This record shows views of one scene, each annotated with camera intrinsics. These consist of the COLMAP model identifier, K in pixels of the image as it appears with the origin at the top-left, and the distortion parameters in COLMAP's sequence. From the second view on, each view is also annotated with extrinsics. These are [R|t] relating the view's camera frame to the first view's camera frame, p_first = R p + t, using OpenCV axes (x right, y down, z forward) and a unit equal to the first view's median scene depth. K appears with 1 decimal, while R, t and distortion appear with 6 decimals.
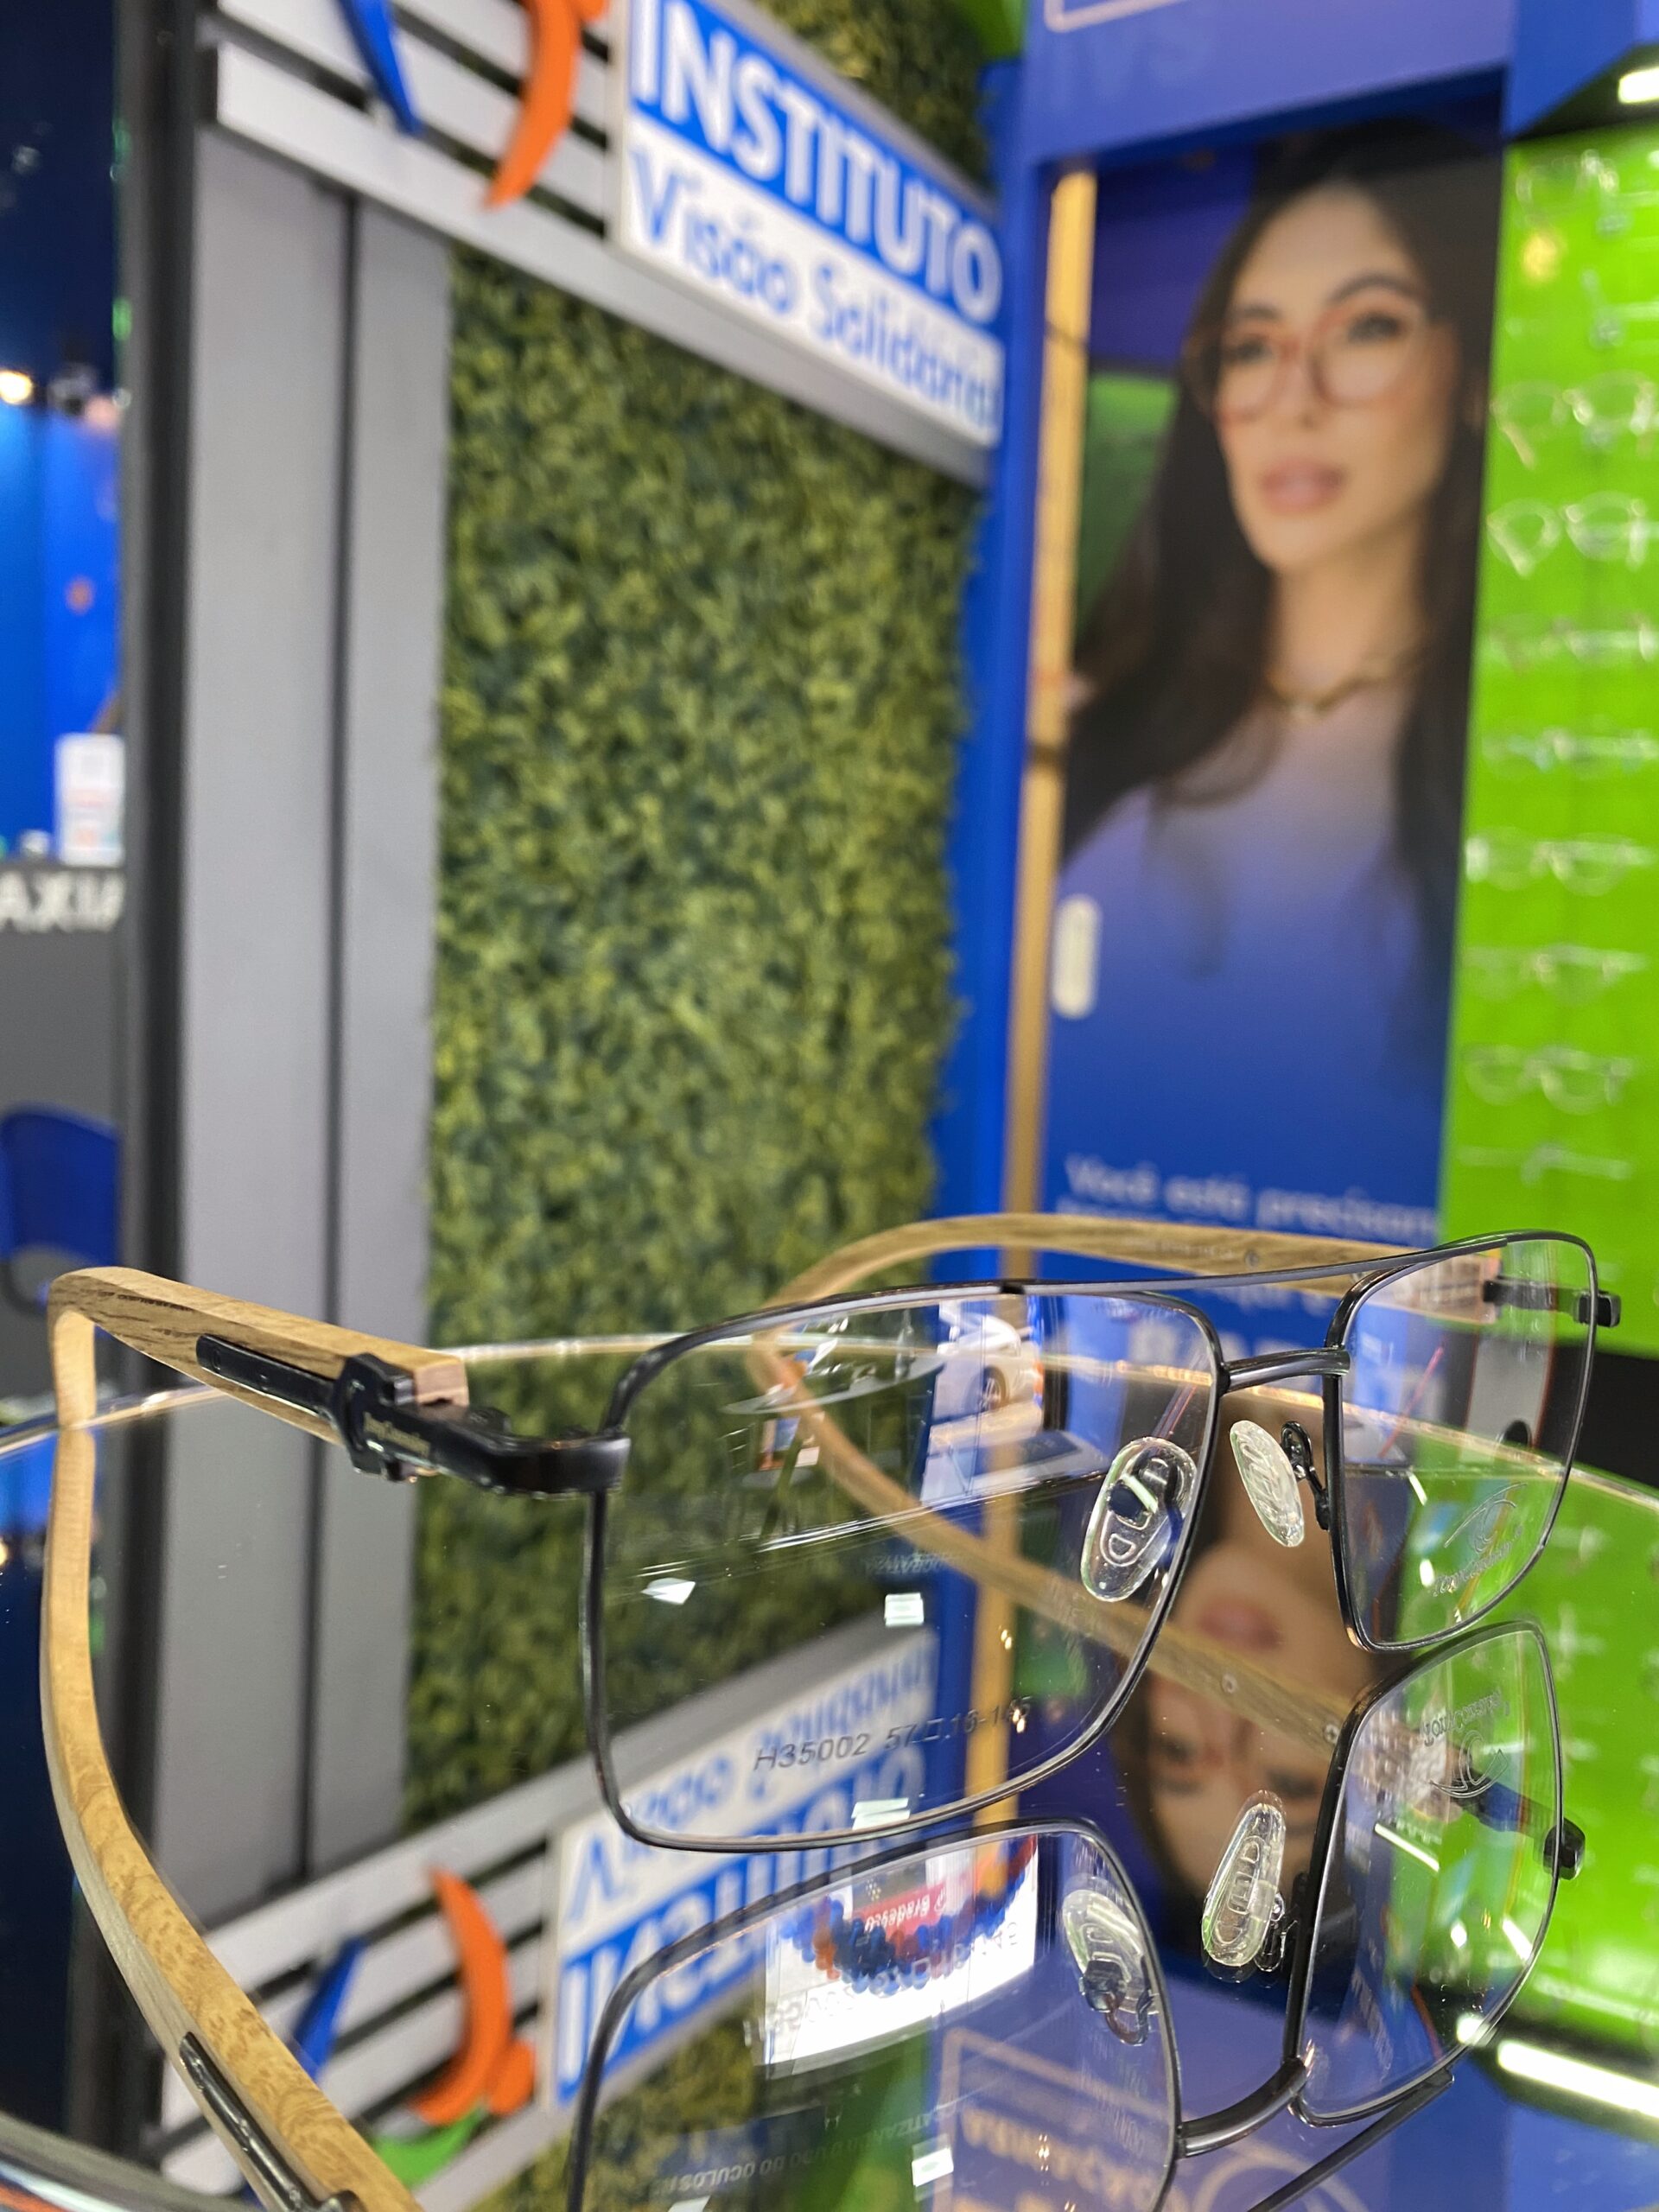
lens RADIAL K [[1668.7, 0, 836.7], [0, 1668.7, 1114.7], [0, 0, 1]] dist [-0.050971, 0.005654]
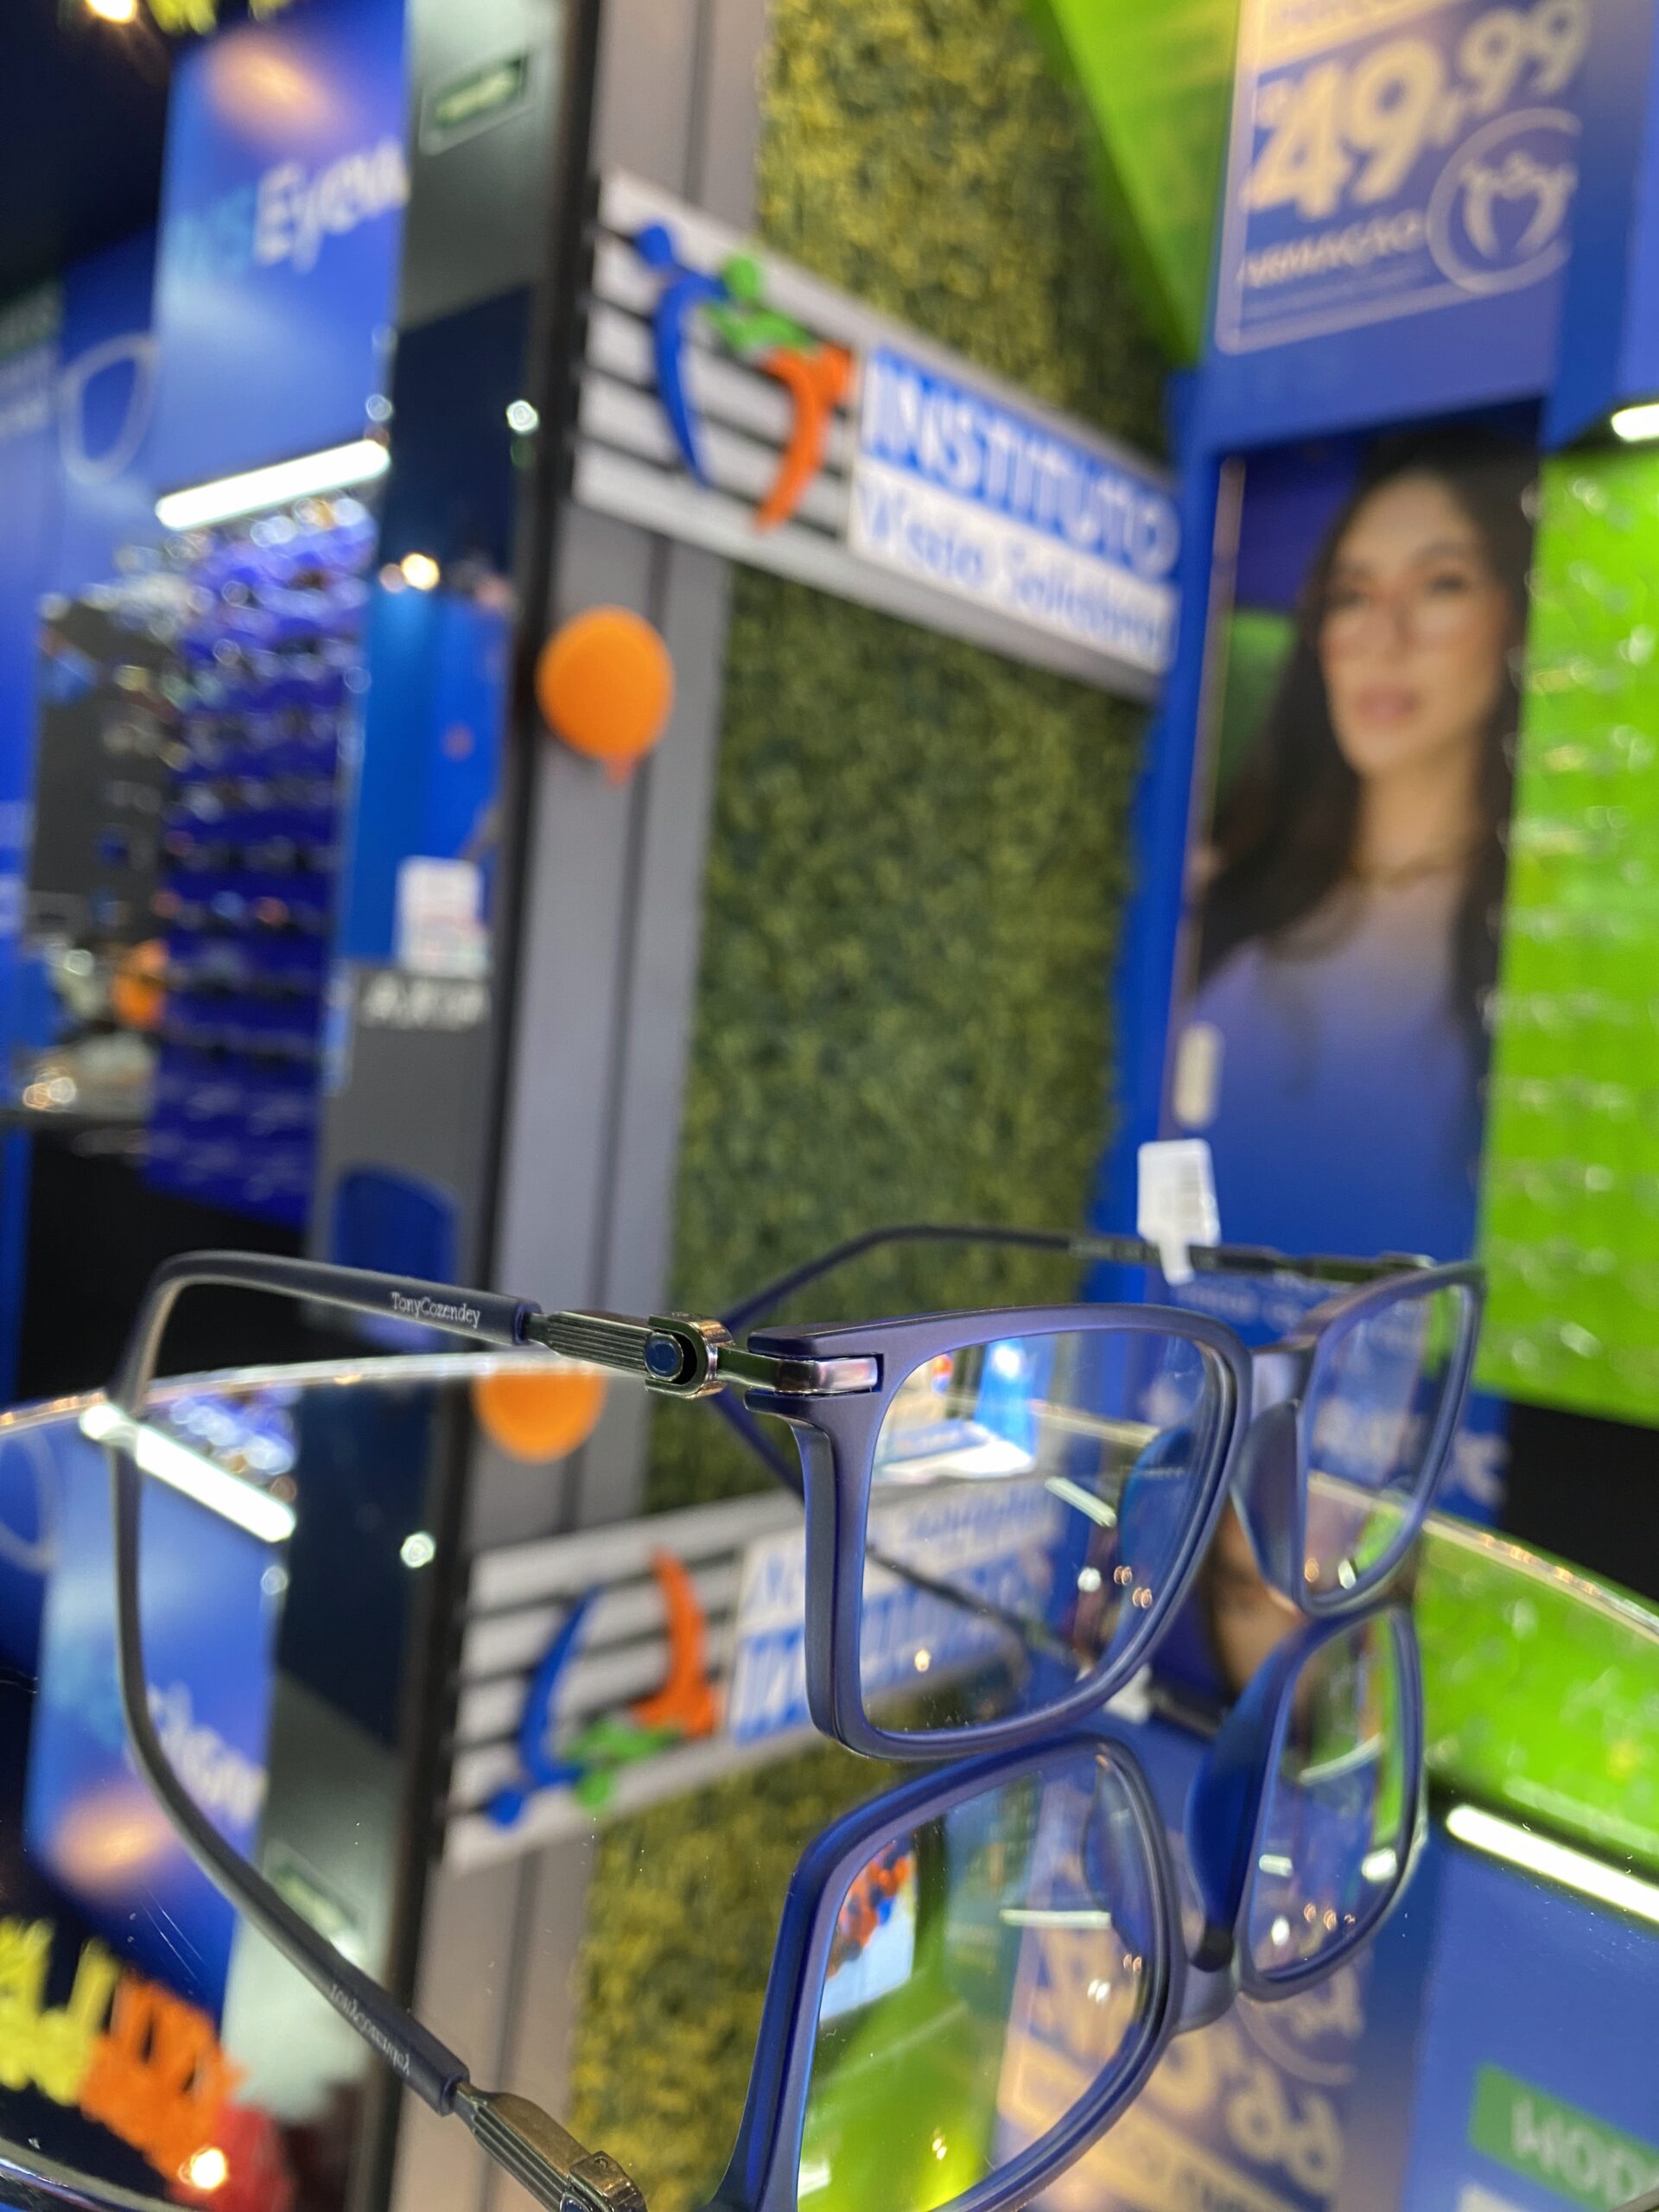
lens RADIAL K [[1668.7, 0, 816.3], [0, 1668.7, 1087.4], [0, 0, 1]] dist [-0.050971, 0.005654]
pose [[0.978245, 0.046880, -0.202088, 0.124795], [-0.066479, 0.993601, -0.091311, 0.050688], [0.196514, 0.102759, 0.975101, -0.288503]]
